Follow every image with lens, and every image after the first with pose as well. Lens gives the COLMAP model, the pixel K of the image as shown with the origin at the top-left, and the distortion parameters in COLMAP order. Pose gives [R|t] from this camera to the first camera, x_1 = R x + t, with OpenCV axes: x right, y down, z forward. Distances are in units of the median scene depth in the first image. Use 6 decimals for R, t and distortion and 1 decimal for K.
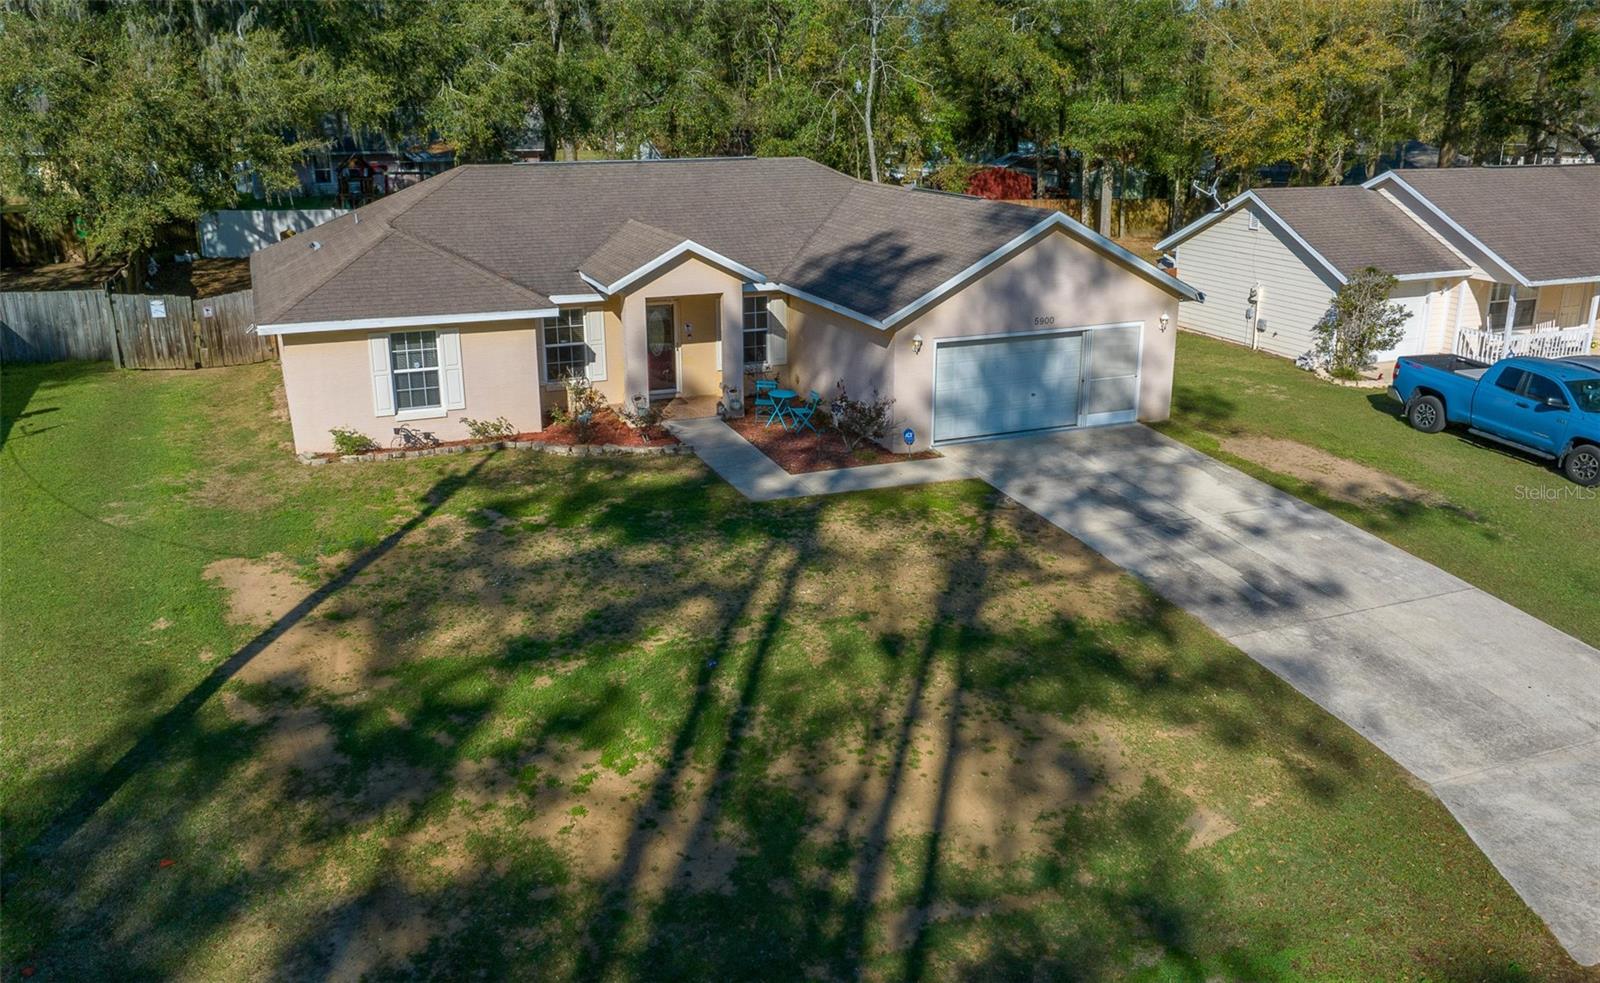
lens RADIAL K [[1278.5, 0, 816.3], [0, 1278.5, 498.7], [0, 0, 1]] dist [-0.018593, 0.018651]
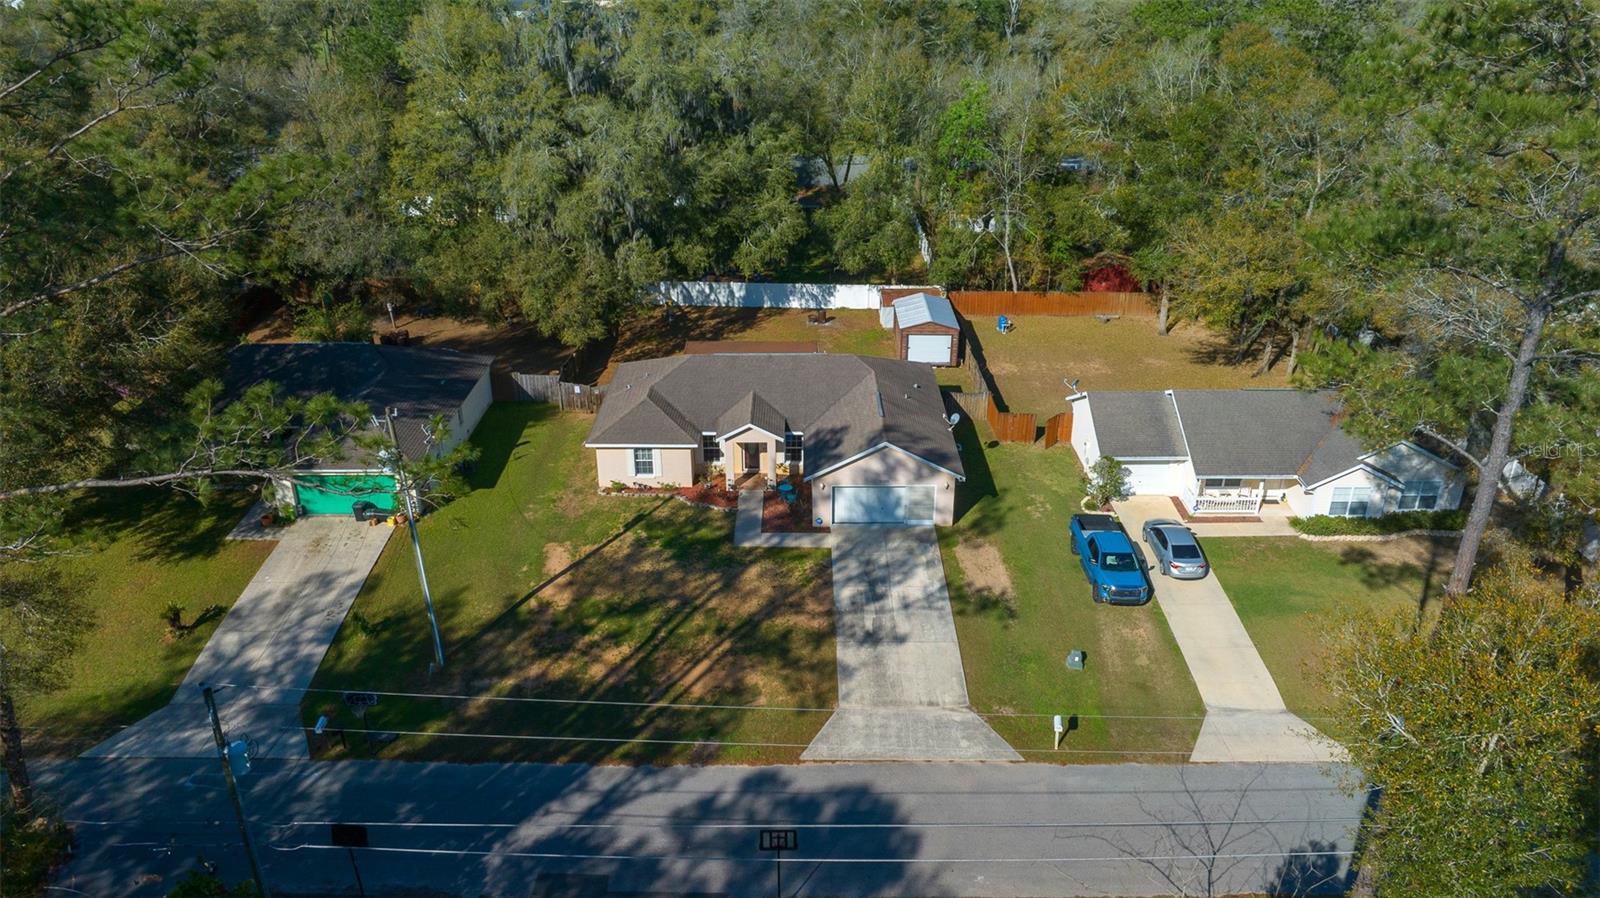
lens RADIAL K [[1083.4, 0, 803.7], [0, 1083.4, 446.5], [0, 0, 1]] dist [0.009941, 0.003776]
pose [[0.918202, 0.173379, -0.356154, 0.917056], [-0.122603, 0.979362, 0.160682, -0.637119], [0.376662, -0.103873, 0.920509, -1.070384]]
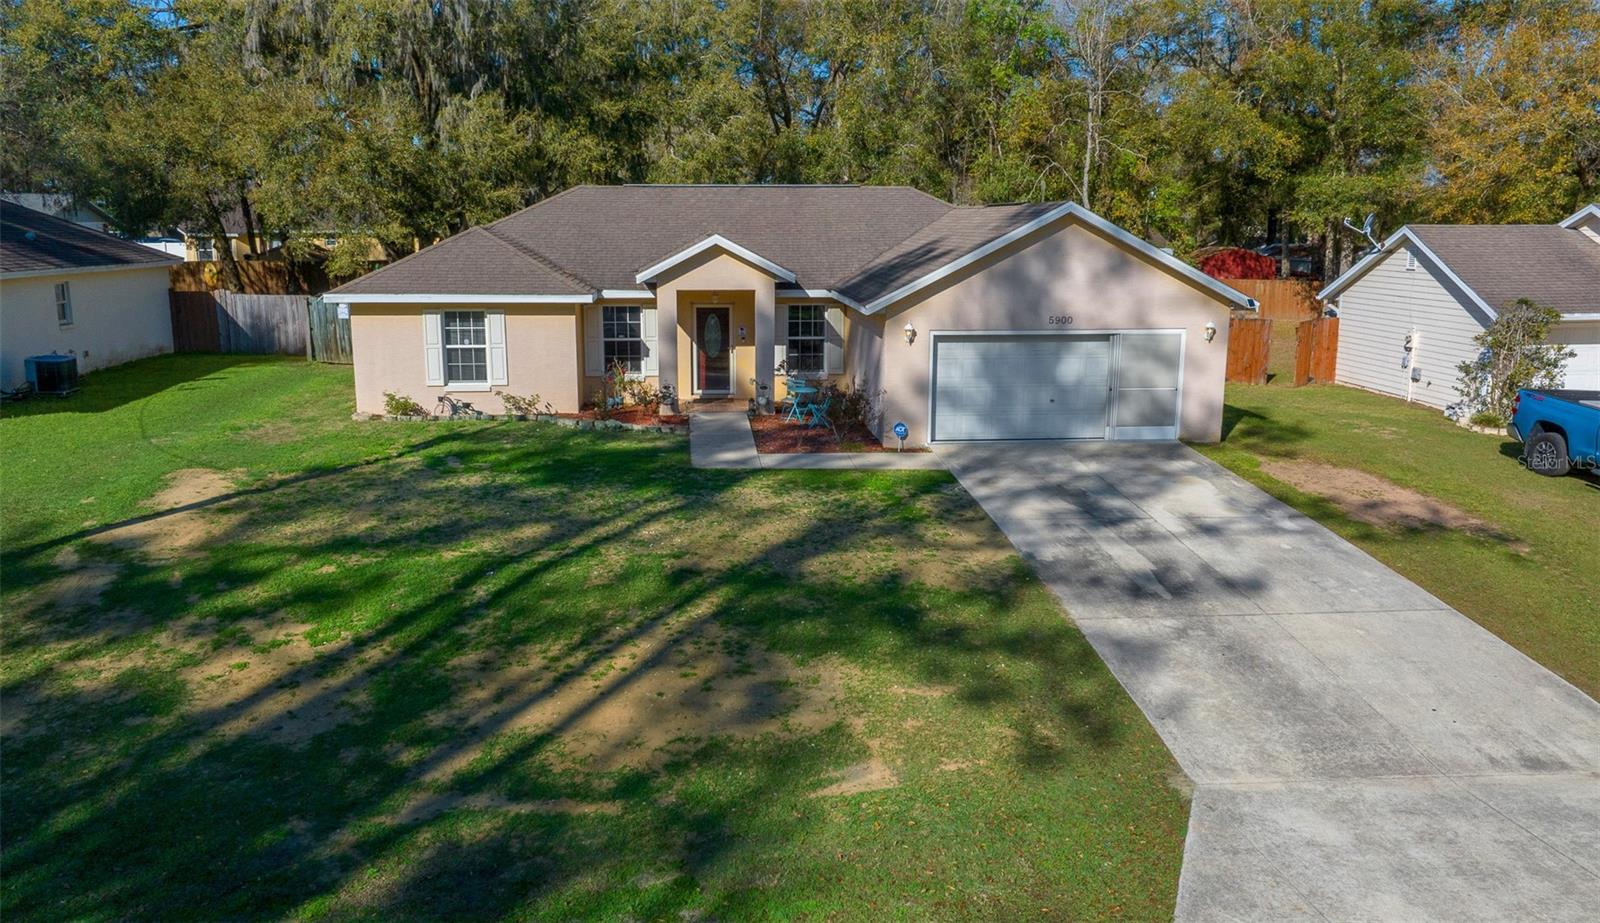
lens RADIAL K [[1192.2, 0, 802.6], [0, 1192.2, 498.9], [0, 0, 1]] dist [0.000726, -0.015908]
pose [[0.952576, 0.069072, -0.296358, 0.338985], [-0.094898, 0.992759, -0.073646, 0.095858], [0.289126, 0.098277, 0.952233, 0.147342]]
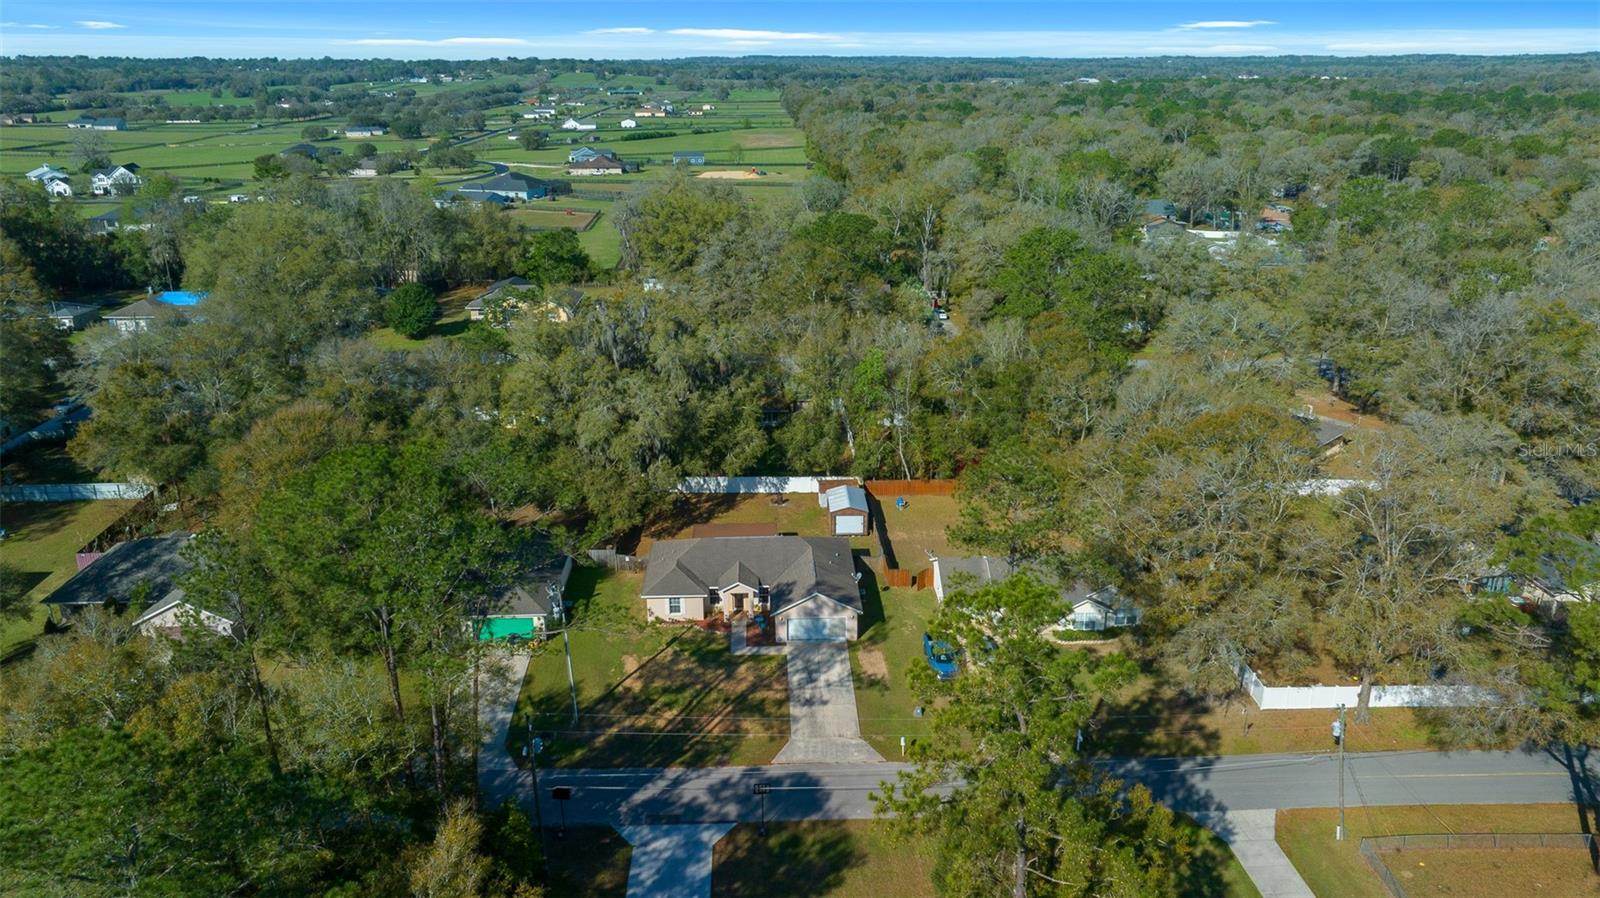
lens RADIAL K [[1083.4, 0, 808.5], [0, 1083.4, 453.6], [0, 0, 1]] dist [0.009941, 0.003776]
pose [[0.934547, 0.122800, -0.333978, 1.554461], [-0.109943, 0.992290, 0.057208, -1.065948], [0.338429, -0.016745, 0.940843, -2.801780]]
